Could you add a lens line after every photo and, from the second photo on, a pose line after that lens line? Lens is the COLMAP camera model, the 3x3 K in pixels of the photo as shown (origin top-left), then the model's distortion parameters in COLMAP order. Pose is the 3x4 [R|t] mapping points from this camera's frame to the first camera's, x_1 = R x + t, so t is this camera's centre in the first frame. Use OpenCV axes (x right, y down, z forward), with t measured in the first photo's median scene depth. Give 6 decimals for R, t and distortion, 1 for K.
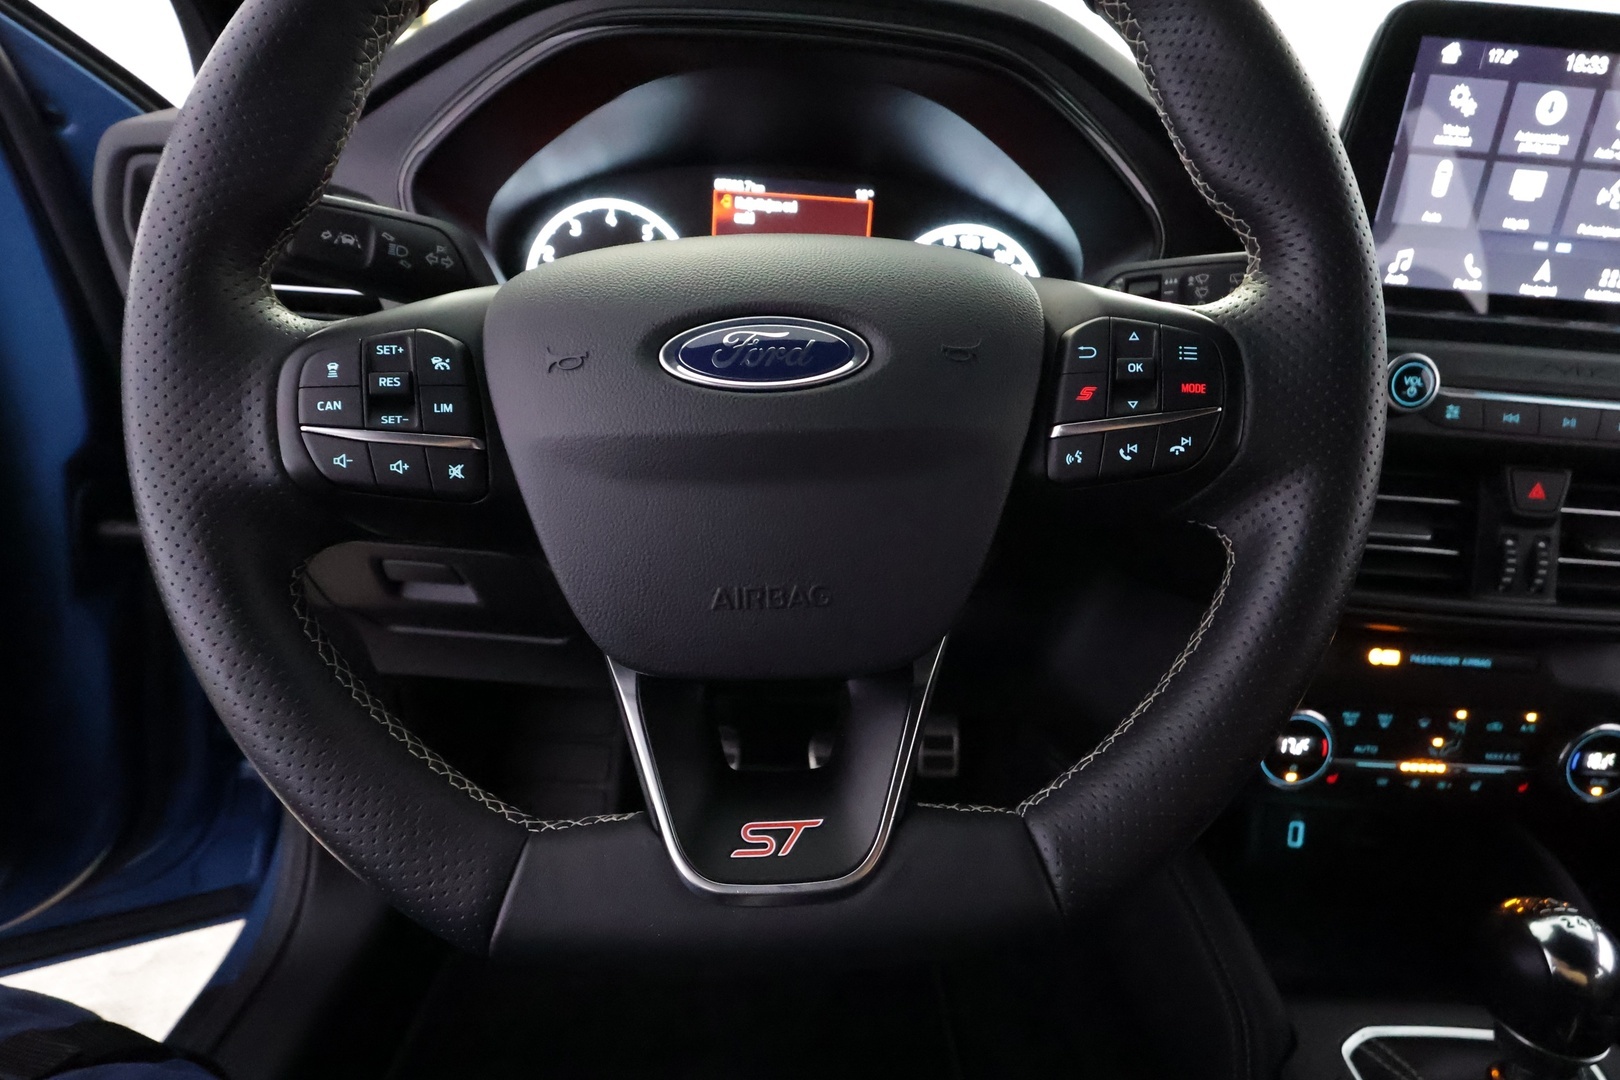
lens RADIAL K [[864.7, 0, 812.2], [0, 864.7, 538.1], [0, 0, 1]] dist [0.001931, 0.004056]
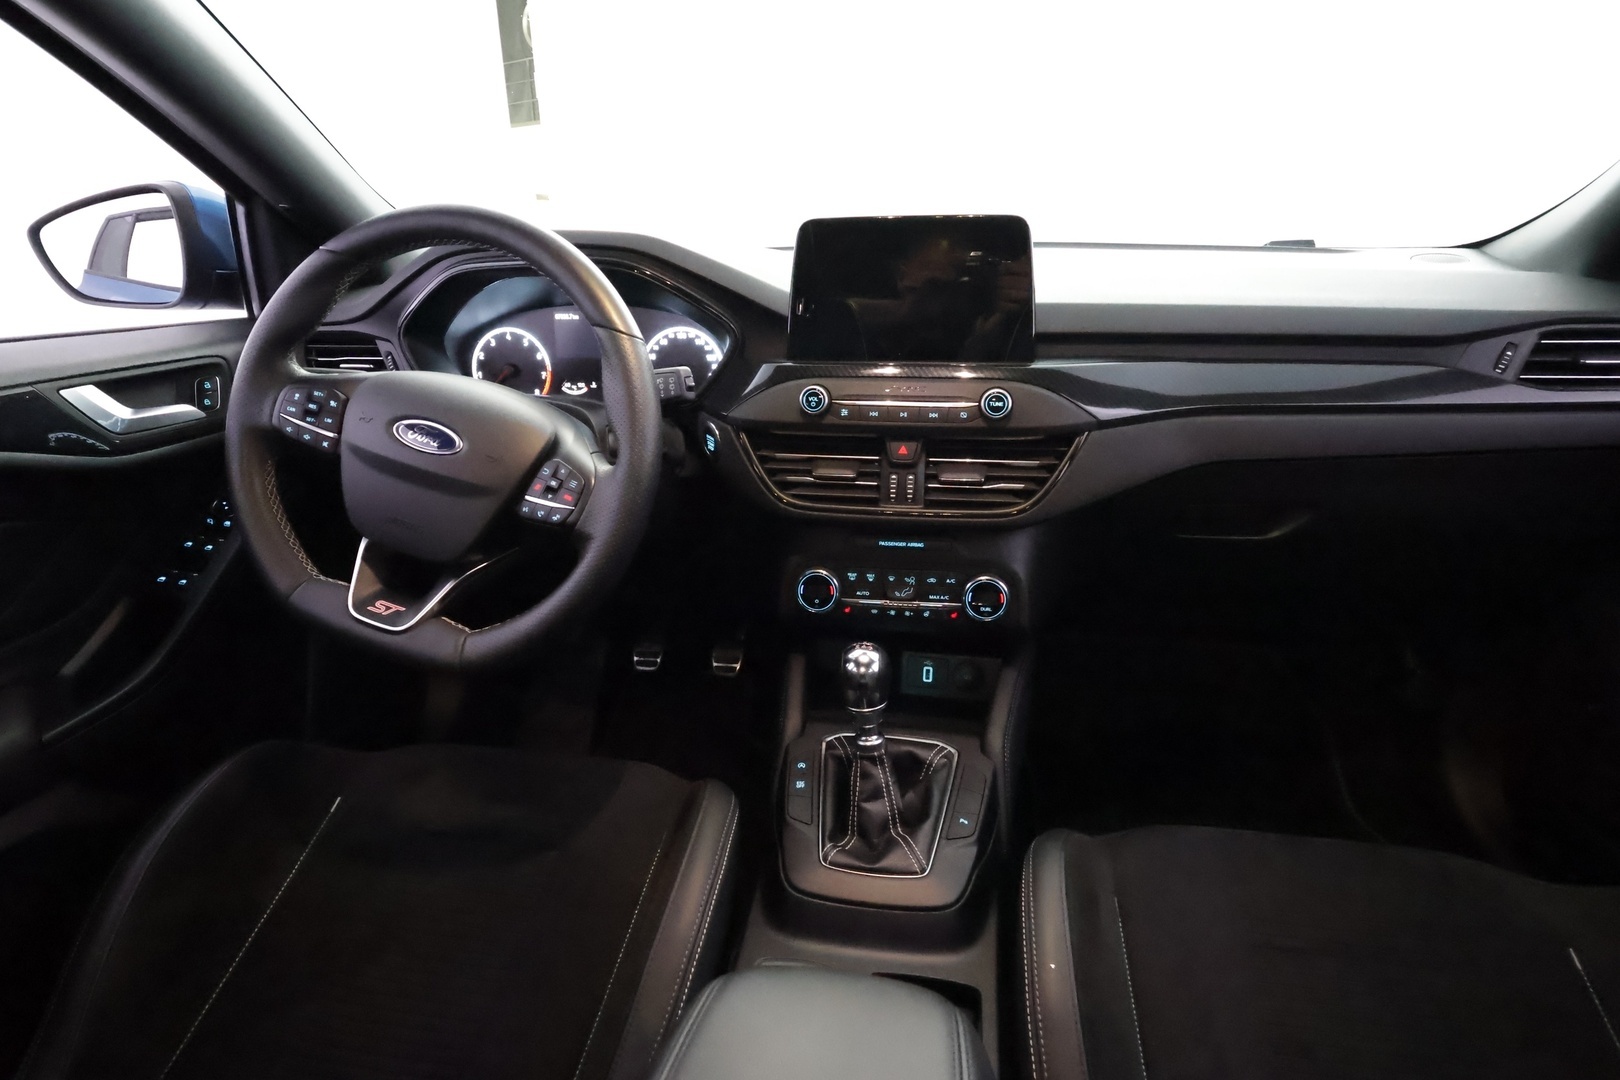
lens RADIAL K [[864.7, 0, 814.2], [0, 864.7, 533.4], [0, 0, 1]] dist [0.001931, 0.004056]
pose [[0.978485, -0.020371, -0.205310, 0.921052], [0.012281, 0.999100, -0.040602, 0.188754], [0.205952, 0.037207, 0.977854, -0.852502]]
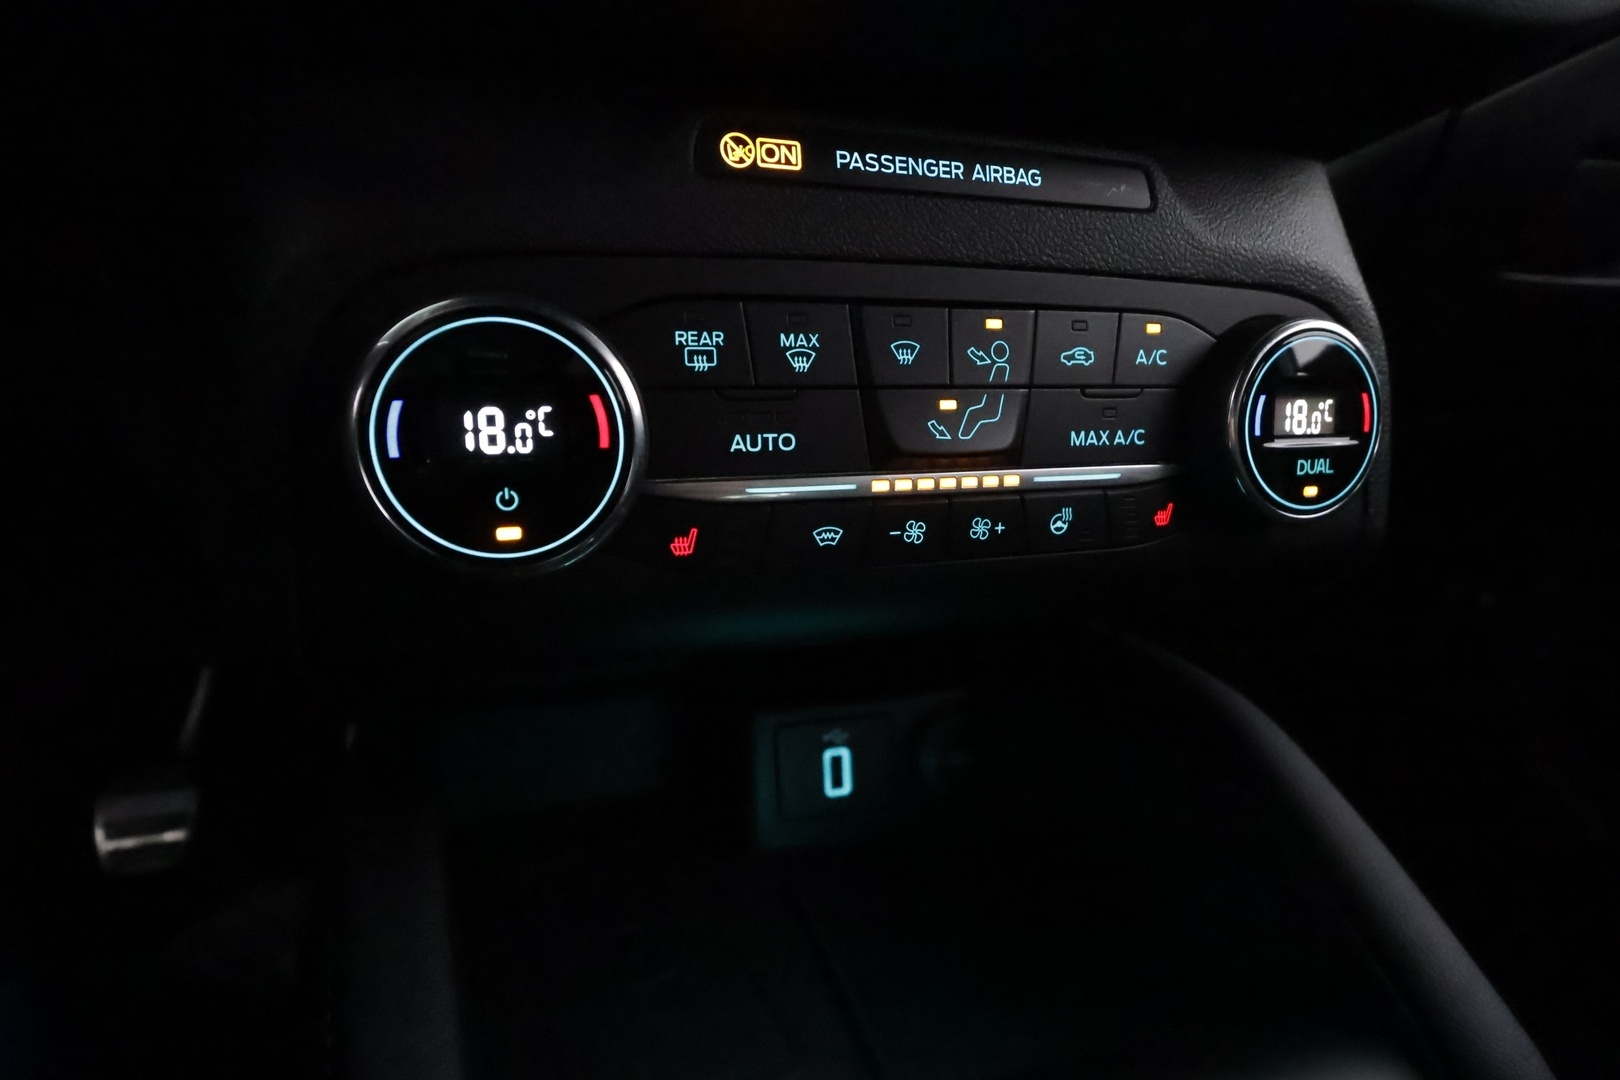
lens RADIAL K [[864.7, 0, 815.1], [0, 864.7, 530.4], [0, 0, 1]] dist [0.001931, 0.004056]
pose [[0.952138, -0.113284, 0.283902, 0.557029], [0.131729, 0.990186, -0.046677, 0.296018], [-0.275828, 0.081841, 0.957717, 0.669247]]
